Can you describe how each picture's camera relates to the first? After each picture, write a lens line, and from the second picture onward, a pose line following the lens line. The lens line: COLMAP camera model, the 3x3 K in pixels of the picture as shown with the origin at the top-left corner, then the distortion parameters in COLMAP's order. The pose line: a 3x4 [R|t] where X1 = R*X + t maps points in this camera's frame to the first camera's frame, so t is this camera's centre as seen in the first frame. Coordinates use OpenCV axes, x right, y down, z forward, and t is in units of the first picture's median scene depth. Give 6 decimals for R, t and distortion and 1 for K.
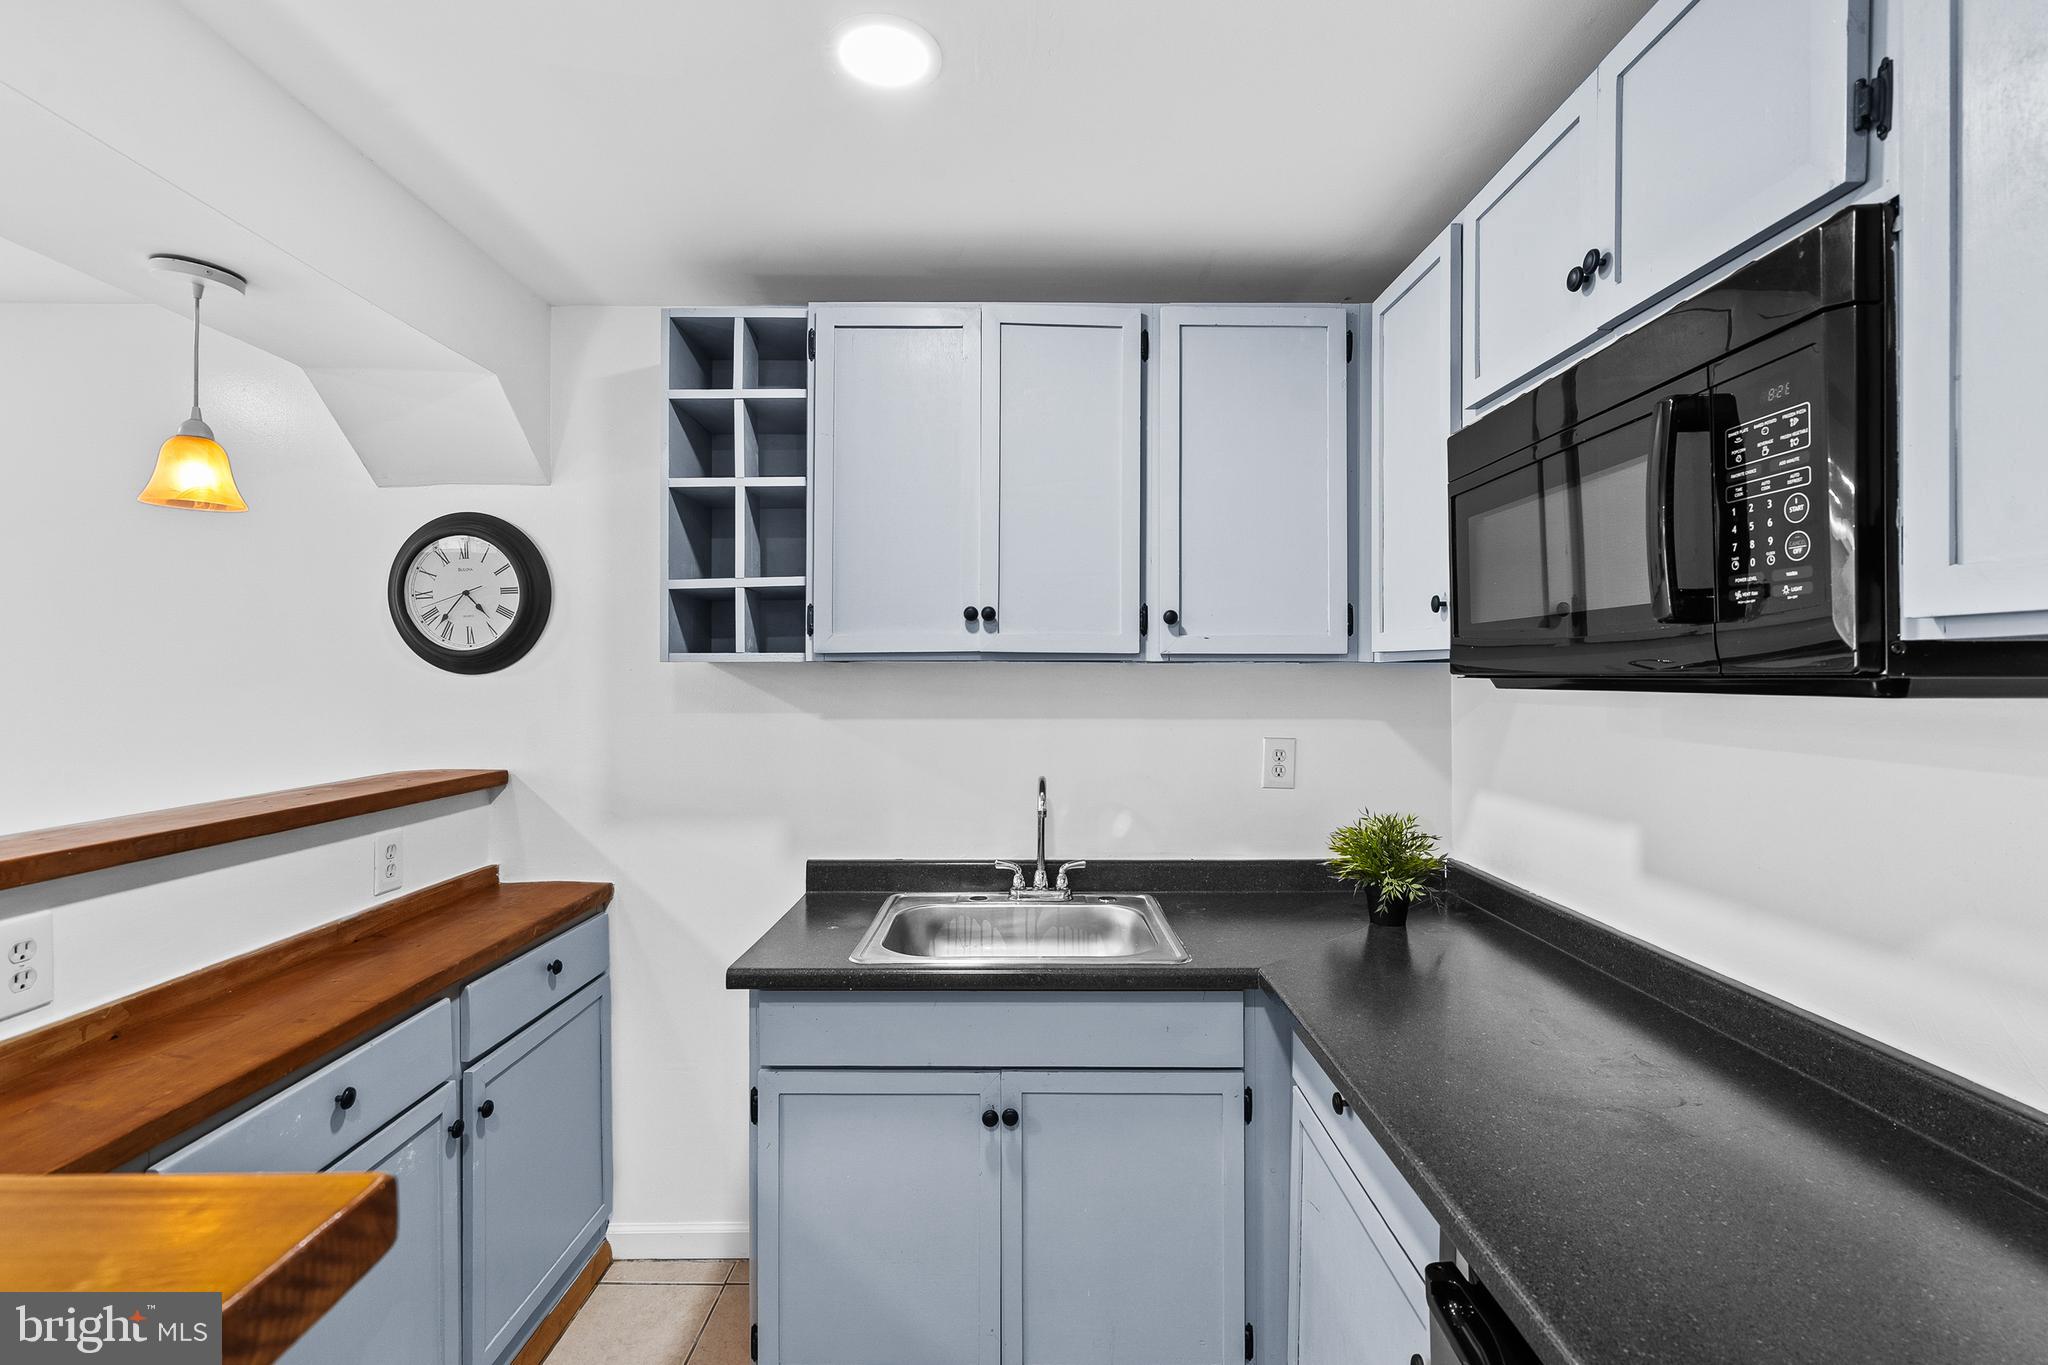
lens RADIAL K [[932.0, 0, 1016.8], [0, 932.0, 675.2], [0, 0, 1]] dist [-0.002807, 0.000783]
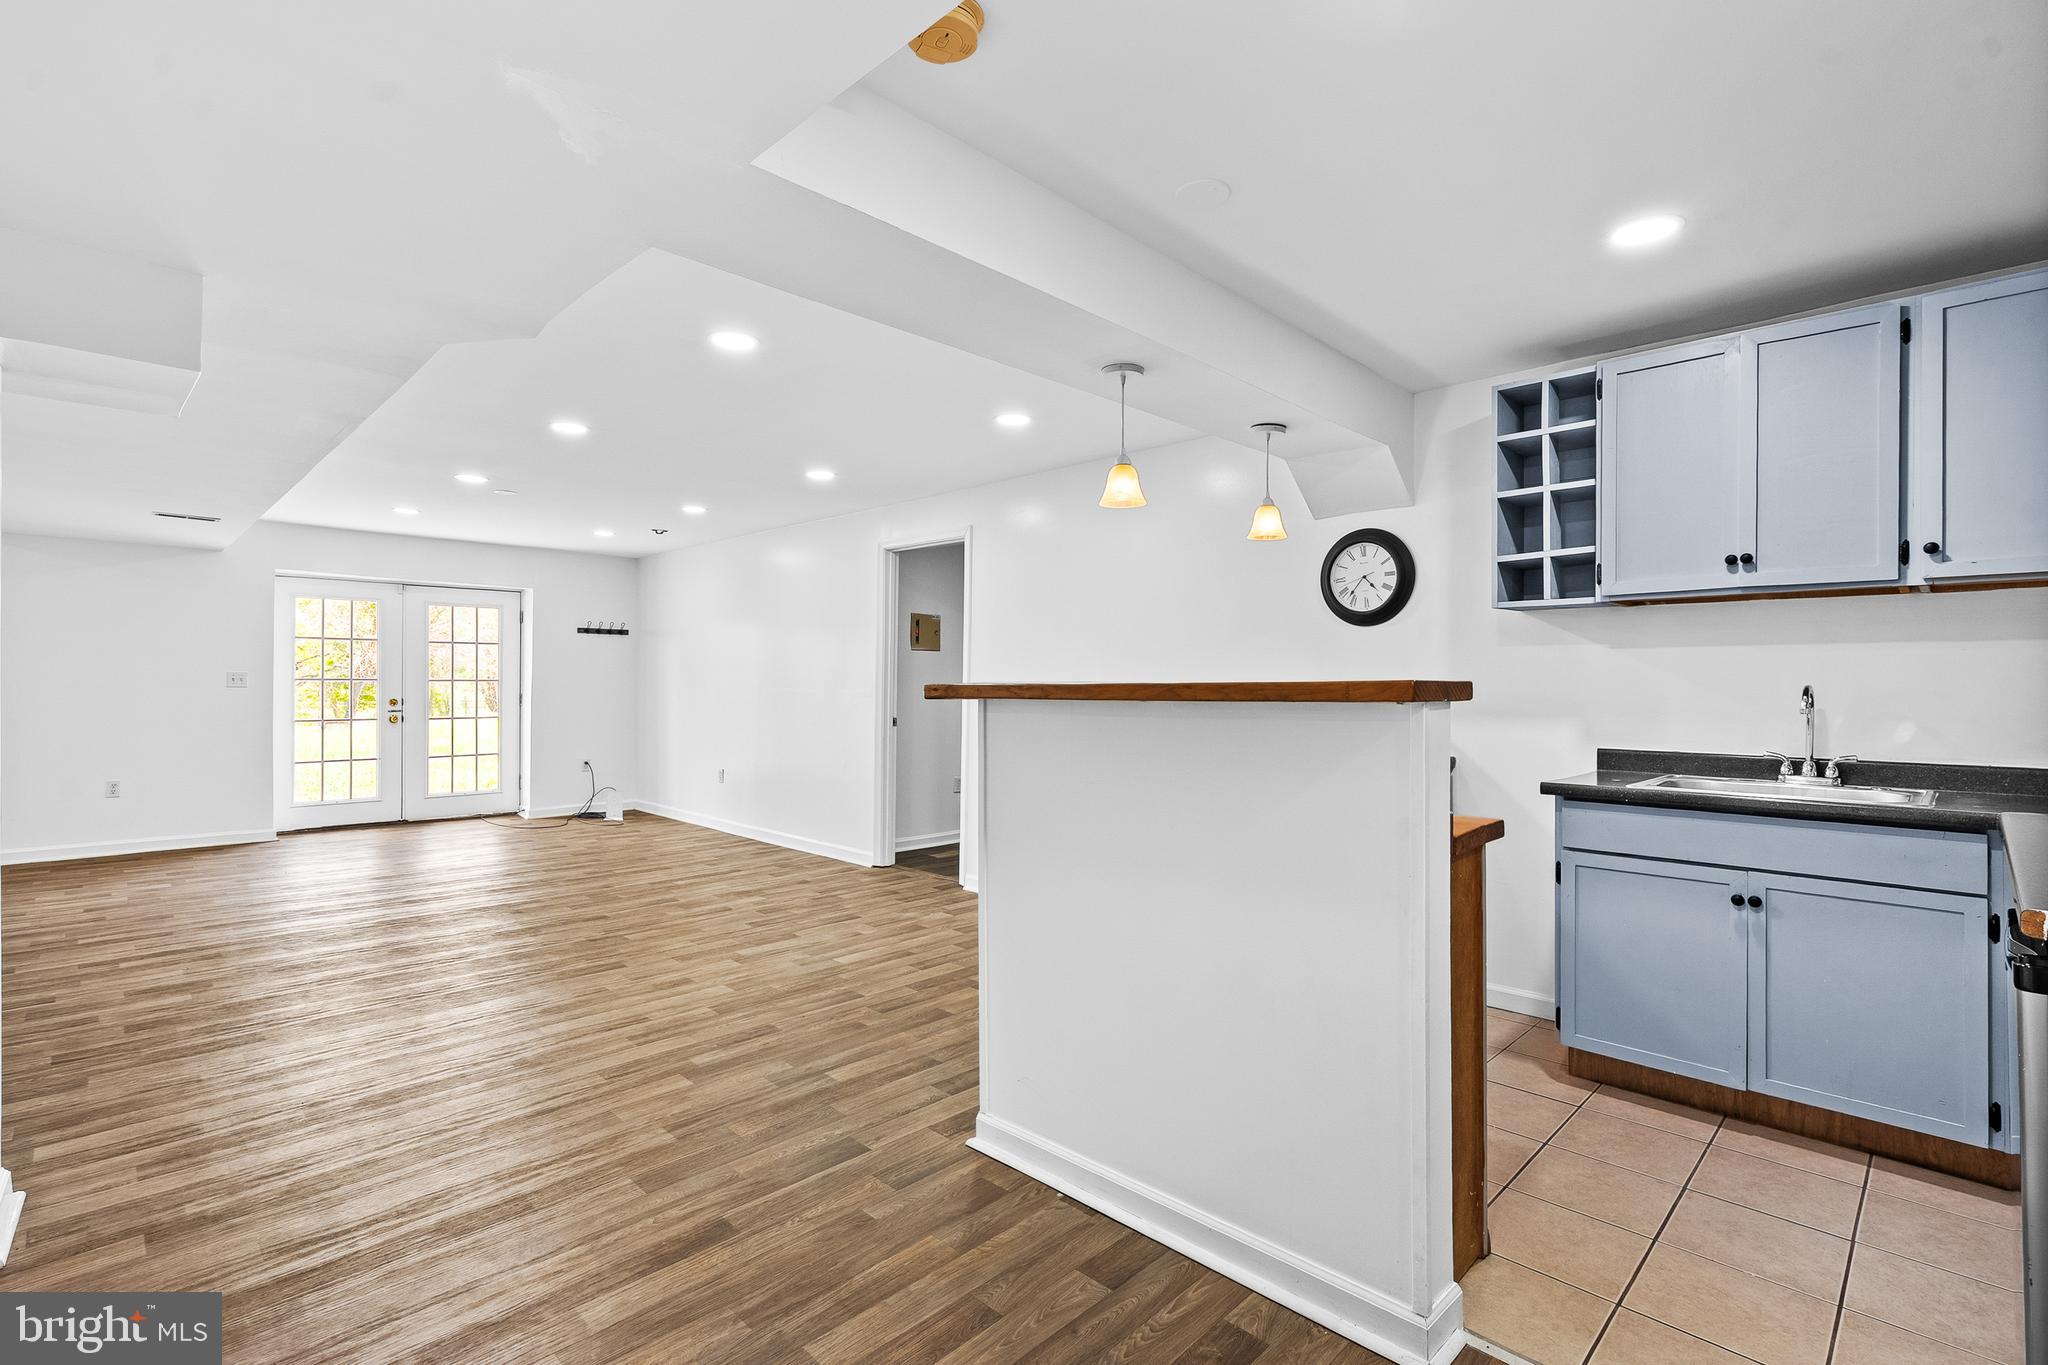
lens RADIAL K [[932.0, 0, 1031.2], [0, 932.0, 679.6], [0, 0, 1]] dist [-0.002807, 0.000783]
pose [[0.713804, -0.000753, -0.700345, 0.171589], [-0.000315, 0.999999, -0.001395, 0.111114], [0.700345, 0.001216, 0.713803, -0.691651]]
